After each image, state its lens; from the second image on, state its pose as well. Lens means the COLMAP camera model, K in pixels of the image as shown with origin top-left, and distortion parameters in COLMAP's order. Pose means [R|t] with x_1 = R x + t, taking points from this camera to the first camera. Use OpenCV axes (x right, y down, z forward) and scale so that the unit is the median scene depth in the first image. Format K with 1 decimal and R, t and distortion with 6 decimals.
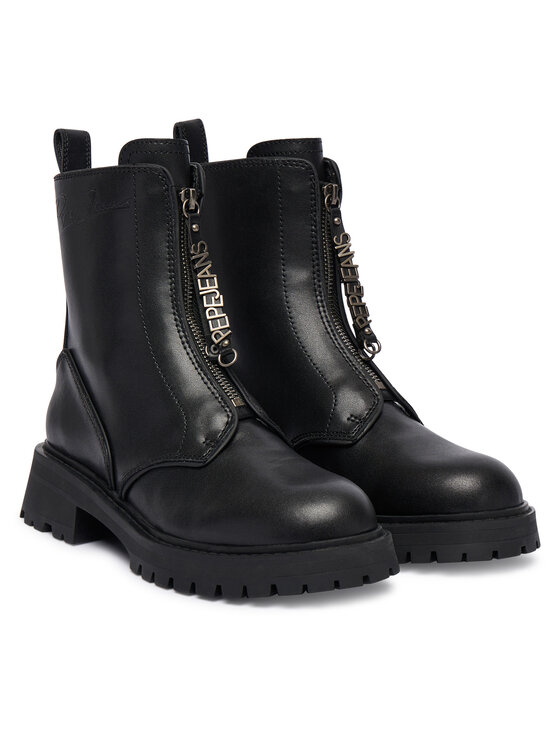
lens RADIAL K [[1839.5, 0, 280.0], [0, 1839.5, 373.0], [0, 0, 1]] dist [-0.913093, -0.018371]
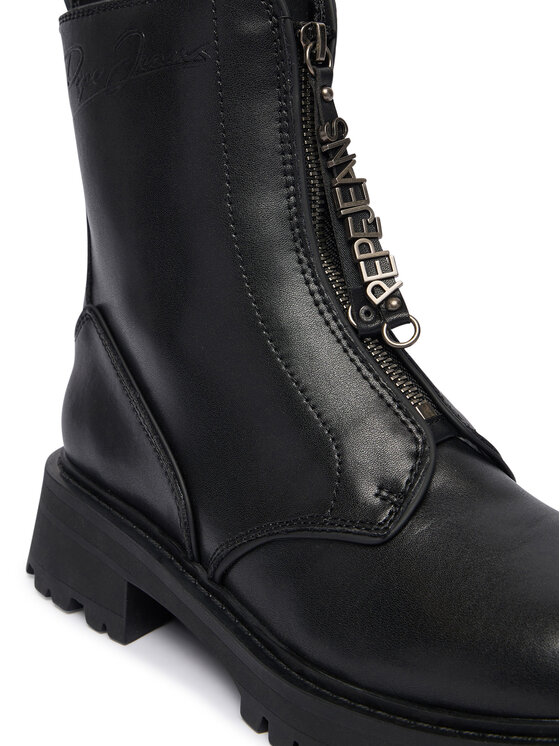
lens RADIAL K [[1368.3, 0, 280.0], [0, 1368.3, 373.0], [0, 0, 1]] dist [-0.143319, -2.393507]
pose [[0.997310, -0.044459, 0.058285, -0.087938], [0.037337, 0.992305, 0.118055, -0.044335], [-0.063085, -0.115561, 0.991295, 0.582238]]
